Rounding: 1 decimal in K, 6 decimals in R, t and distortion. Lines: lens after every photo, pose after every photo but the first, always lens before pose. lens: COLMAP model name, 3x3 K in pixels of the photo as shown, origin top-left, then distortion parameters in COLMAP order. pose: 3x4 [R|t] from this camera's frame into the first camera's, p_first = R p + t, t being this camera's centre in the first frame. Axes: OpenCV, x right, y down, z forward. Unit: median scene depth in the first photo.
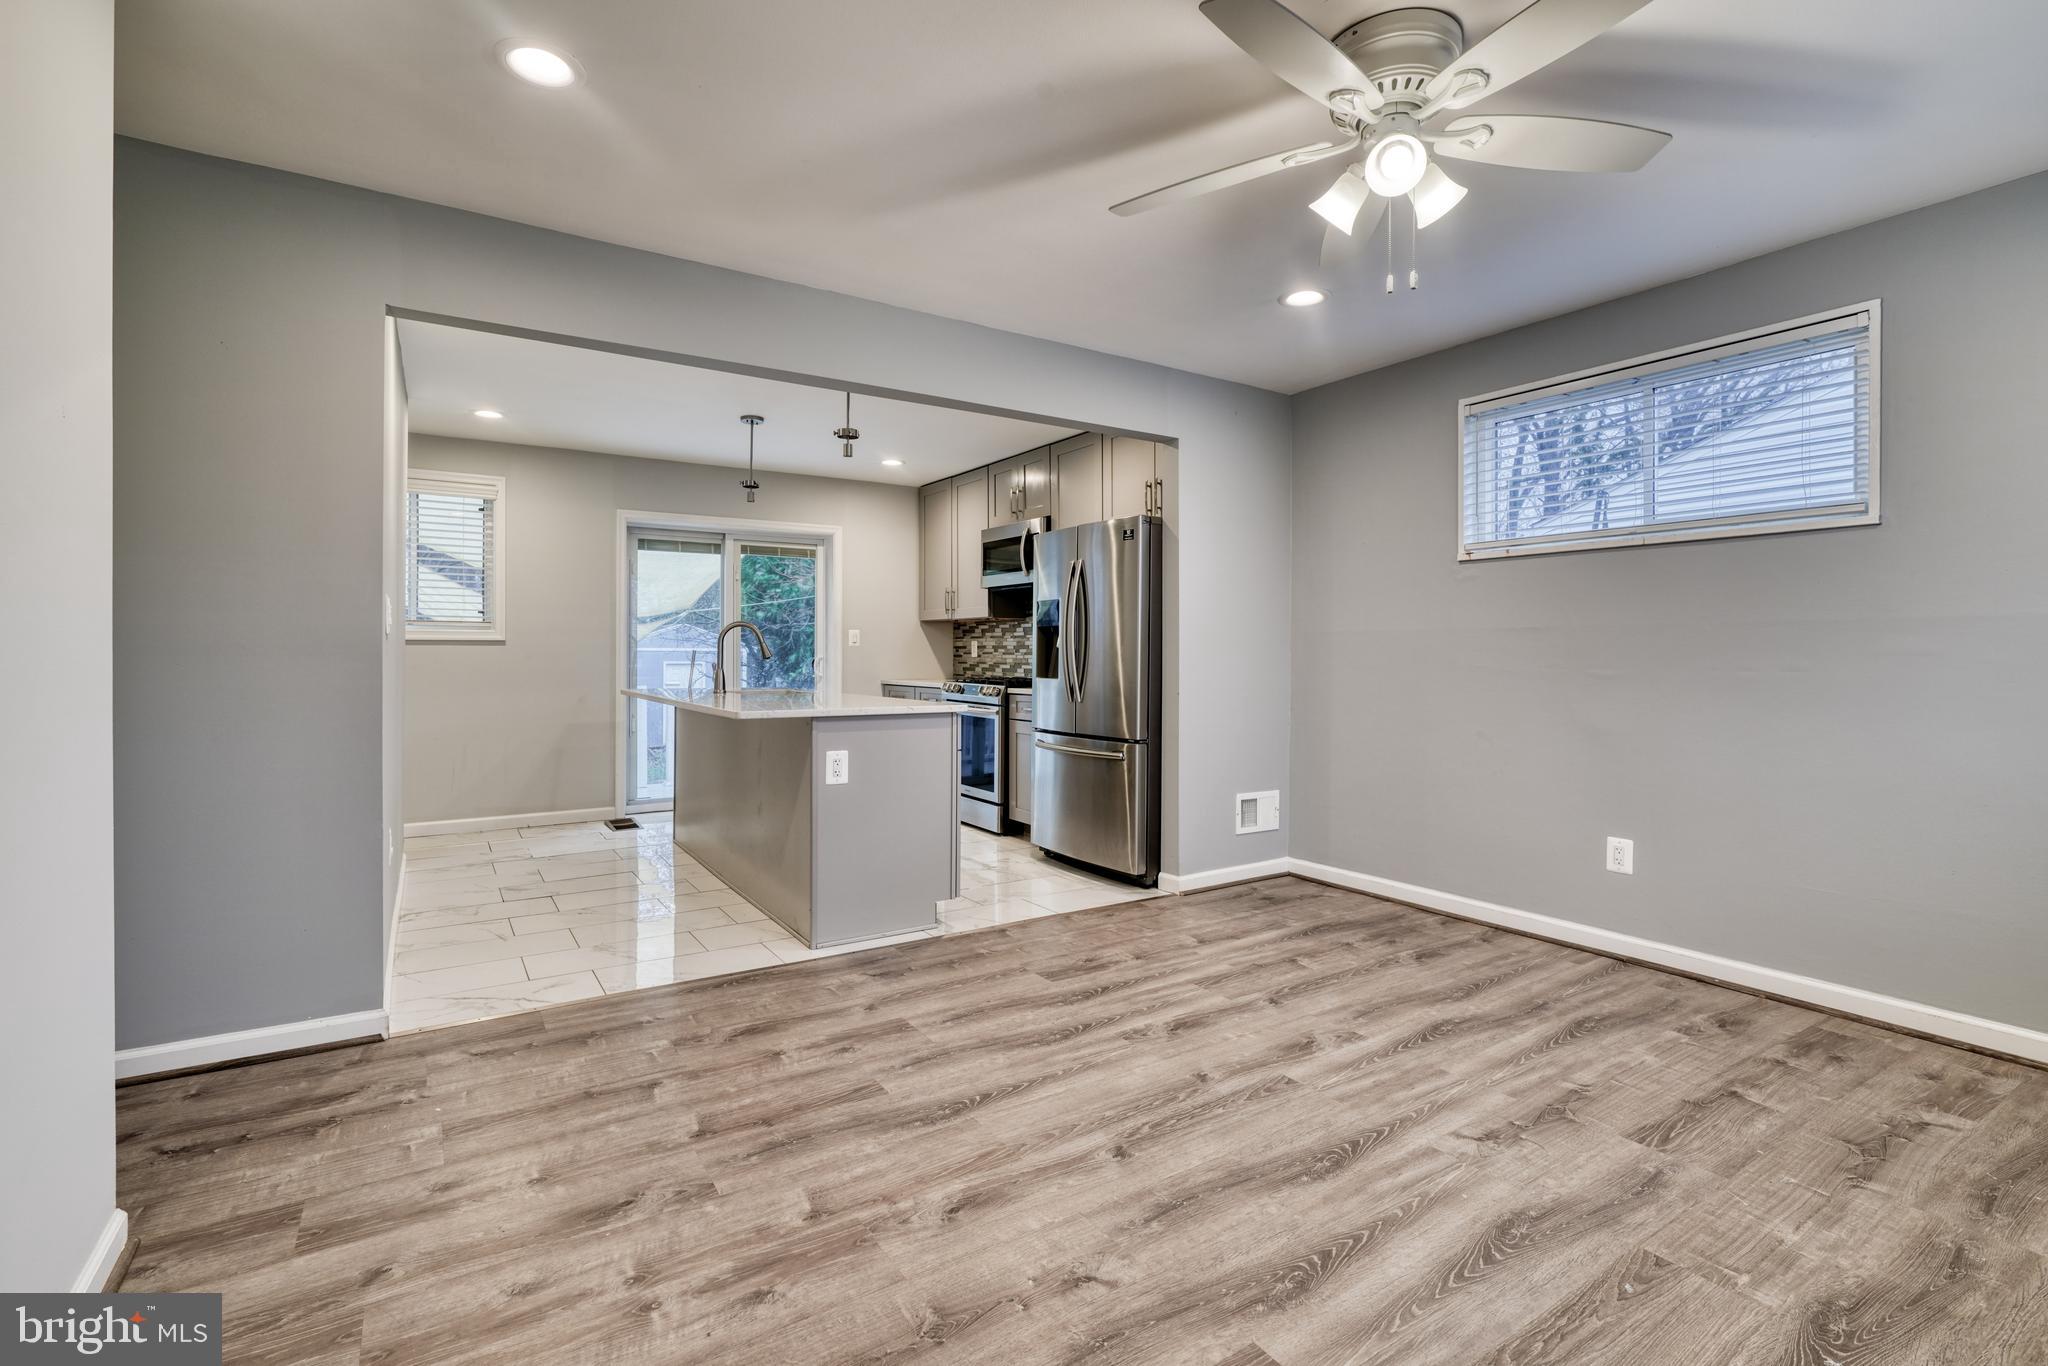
lens RADIAL K [[929.4, 0, 1007.3], [0, 929.4, 672.3], [0, 0, 1]] dist [-0.013422, 0.005323]
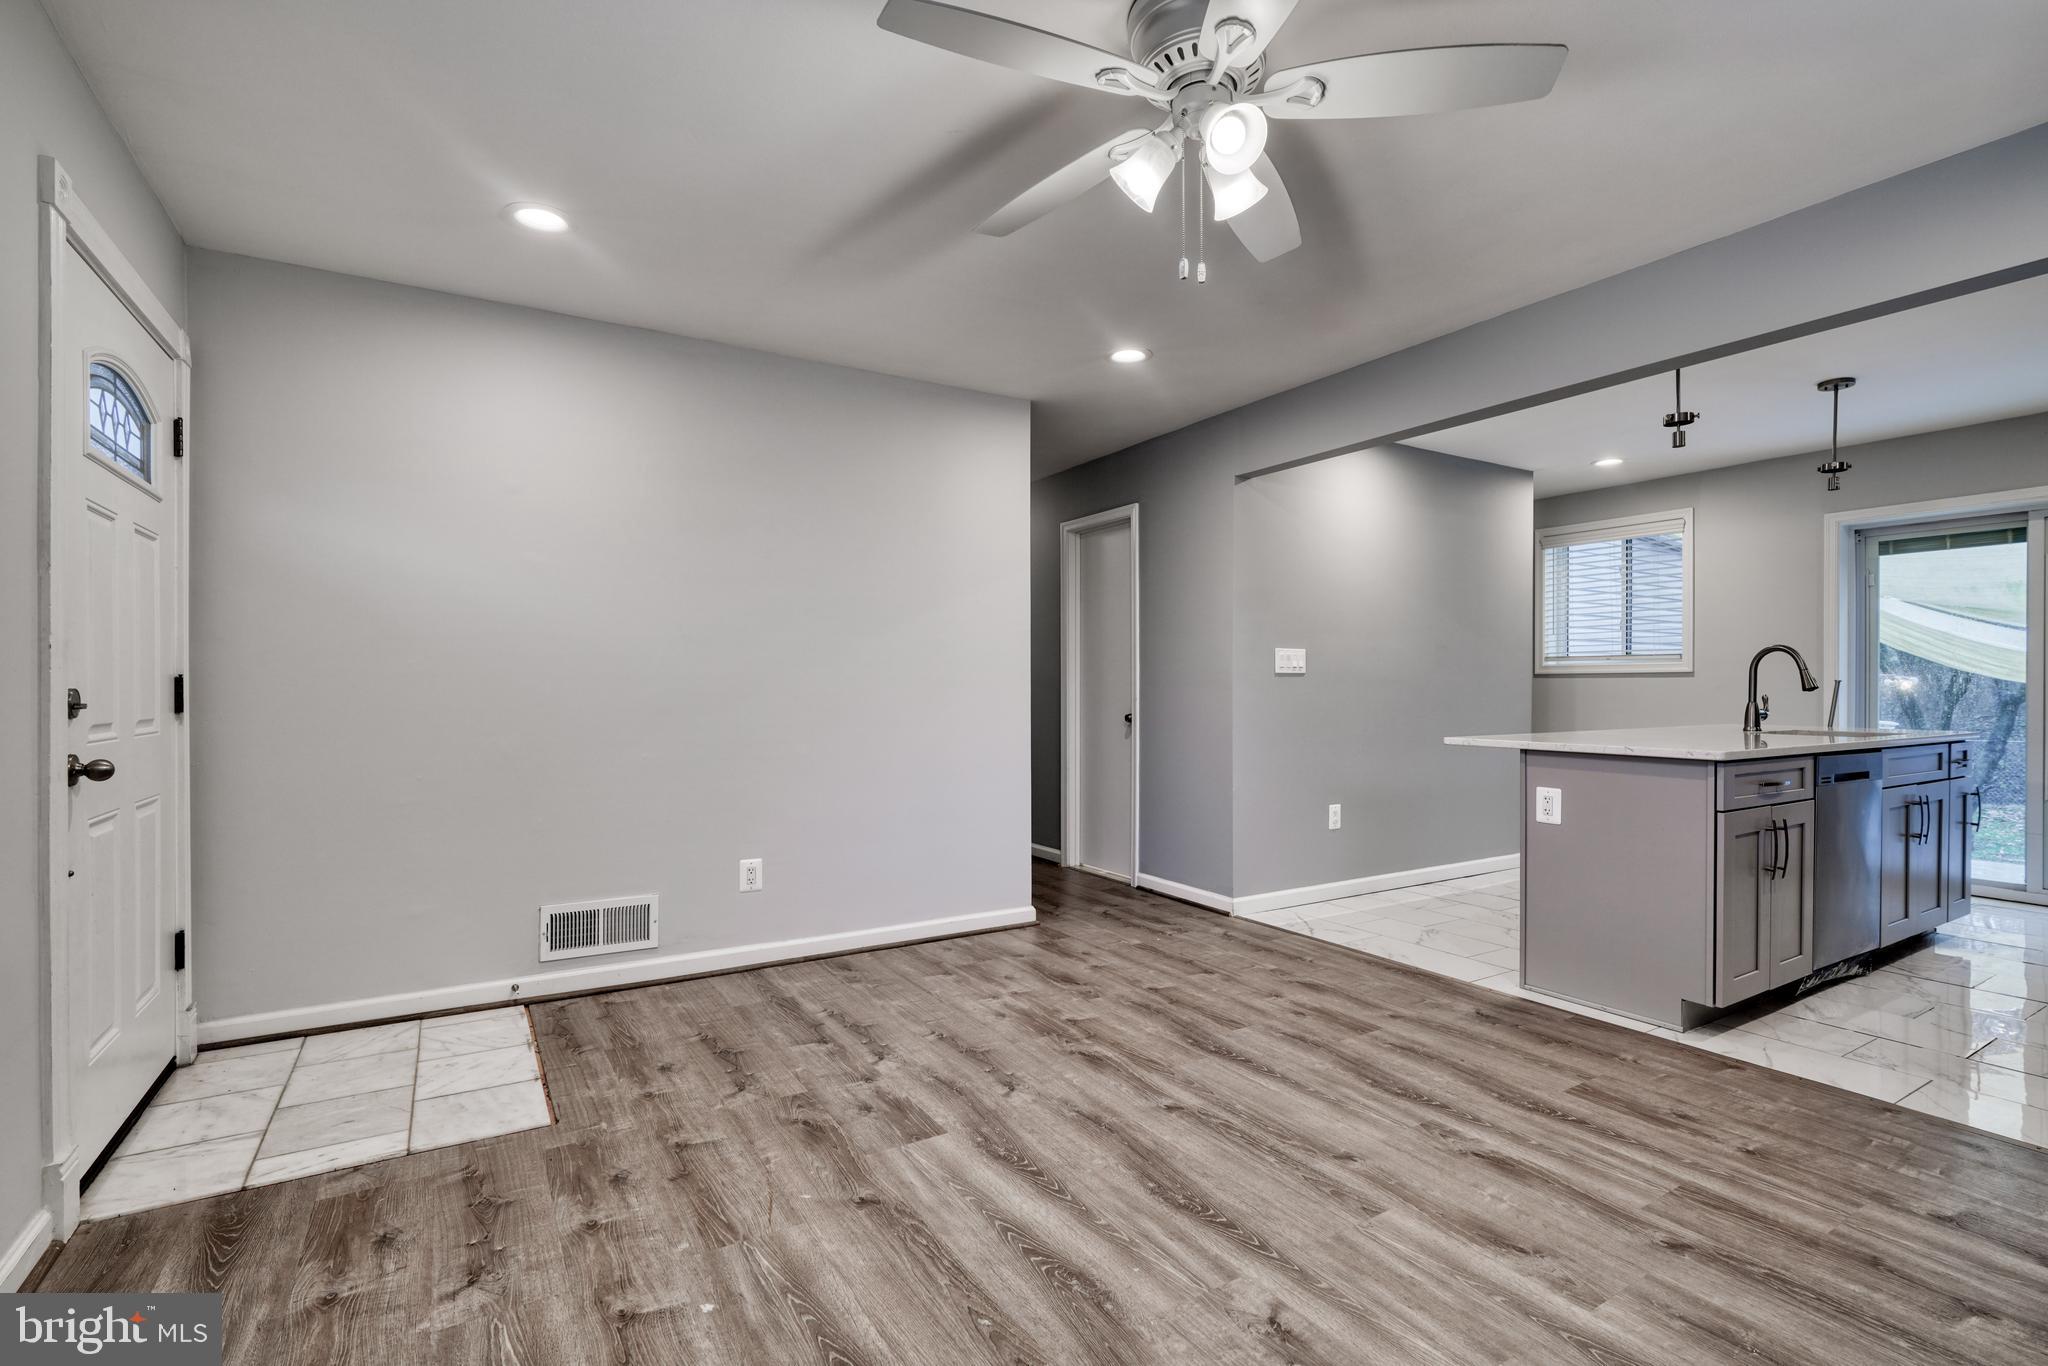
lens RADIAL K [[929.4, 0, 1008.9], [0, 929.4, 699.1], [0, 0, 1]] dist [-0.013422, 0.005323]
pose [[-0.024567, 0.009685, -0.999651, 0.907521], [-0.017580, 0.999794, 0.010118, -0.004895], [0.999544, 0.017822, -0.024392, 0.569228]]
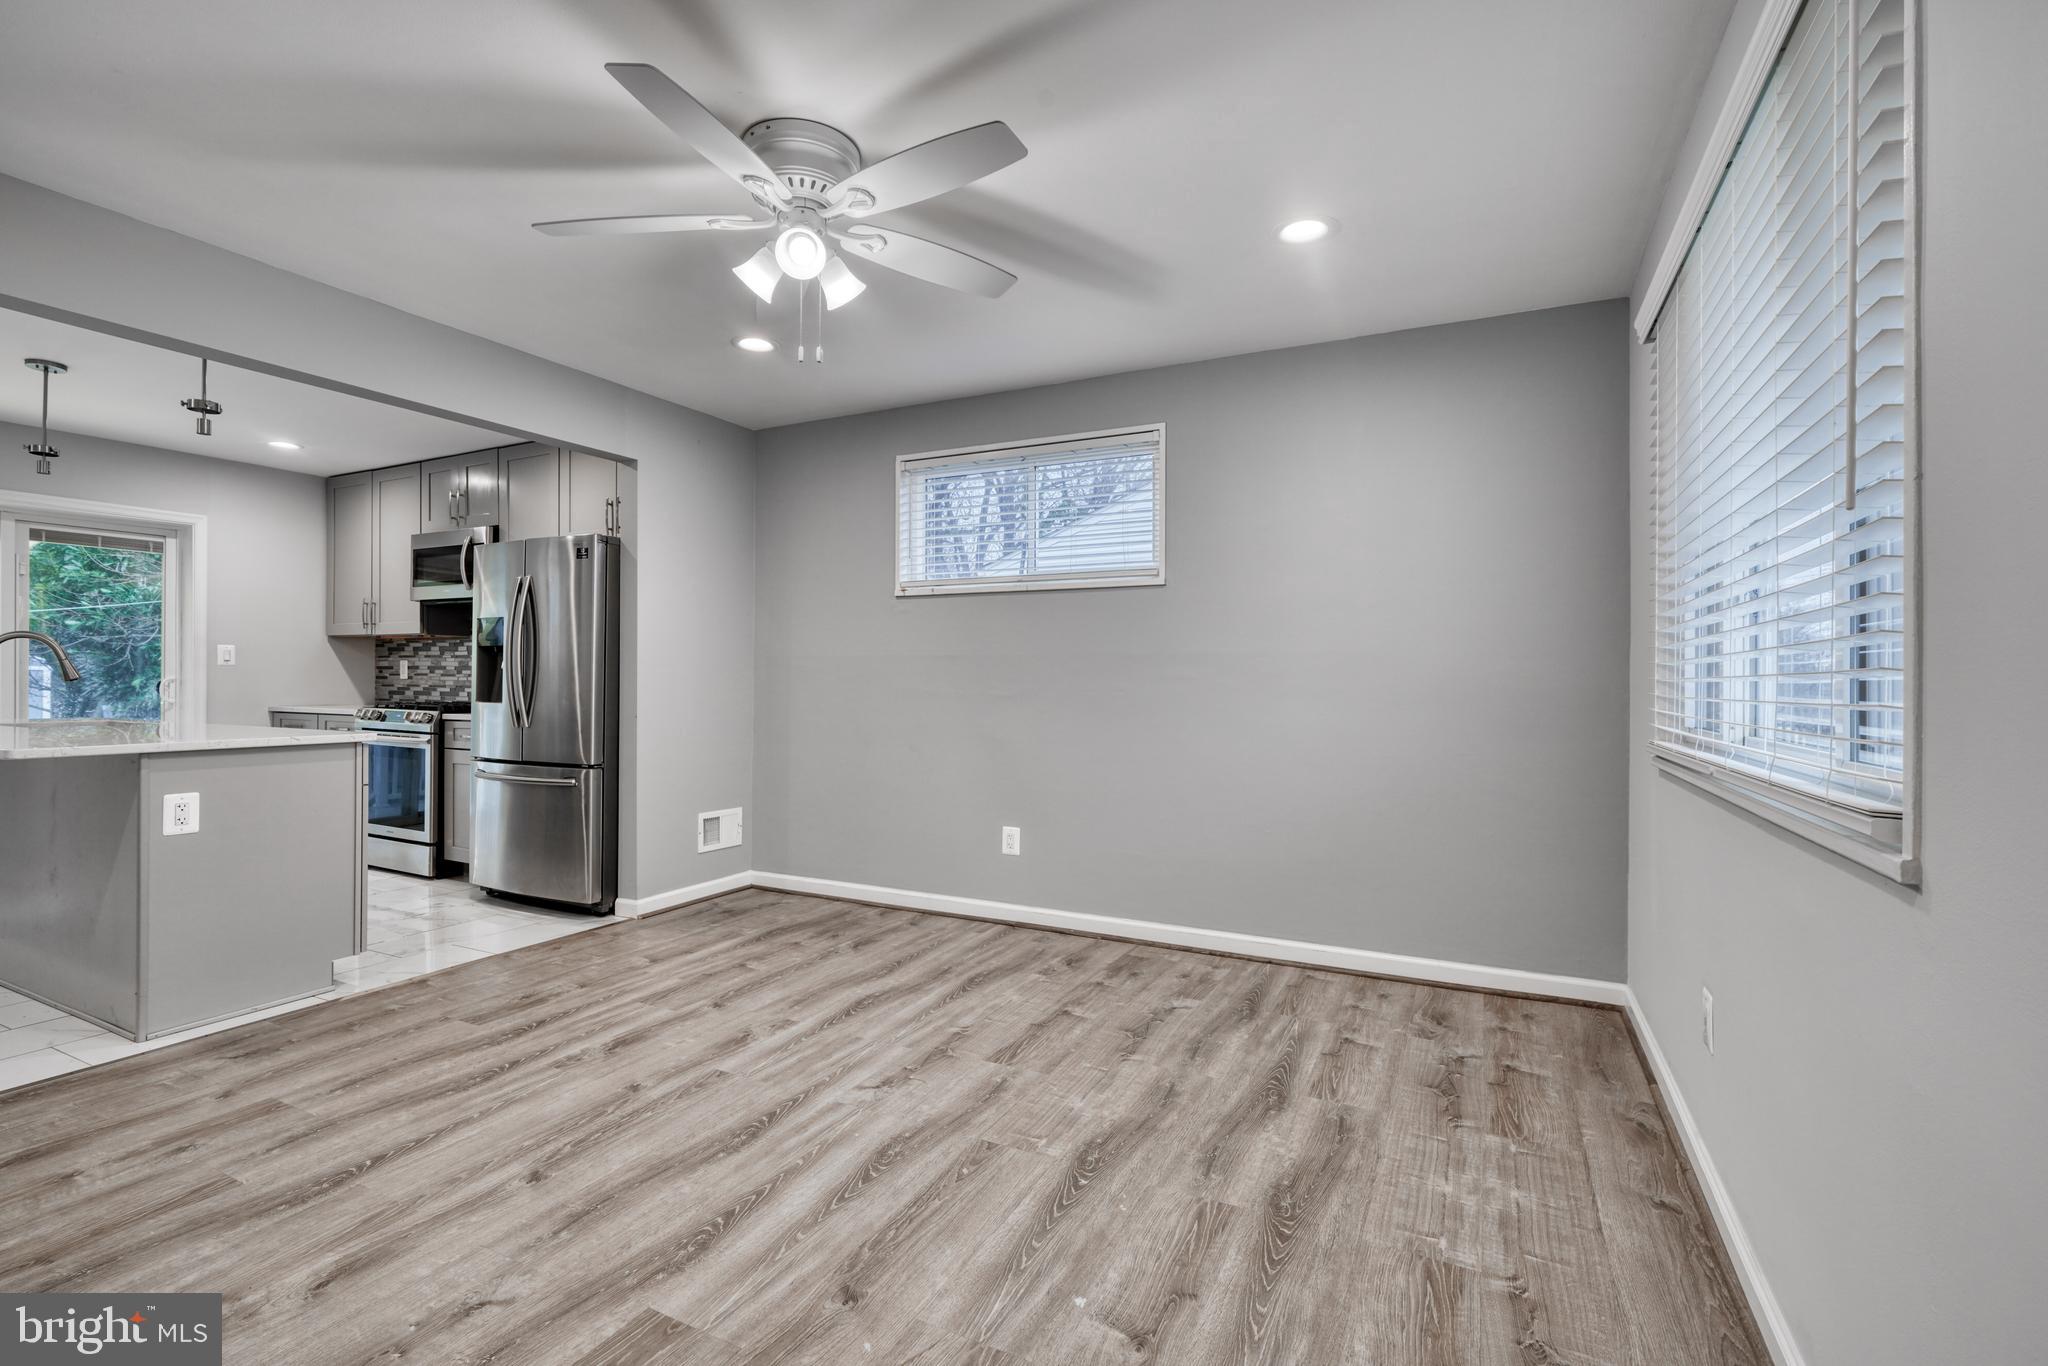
lens RADIAL K [[929.4, 0, 1013.5], [0, 929.4, 681.3], [0, 0, 1]] dist [-0.013422, 0.005323]
pose [[0.862017, 0.002018, 0.506875, 0.042544], [0.005885, 0.999885, -0.013990, 0.003174], [-0.506845, 0.015043, 0.861906, -0.084545]]
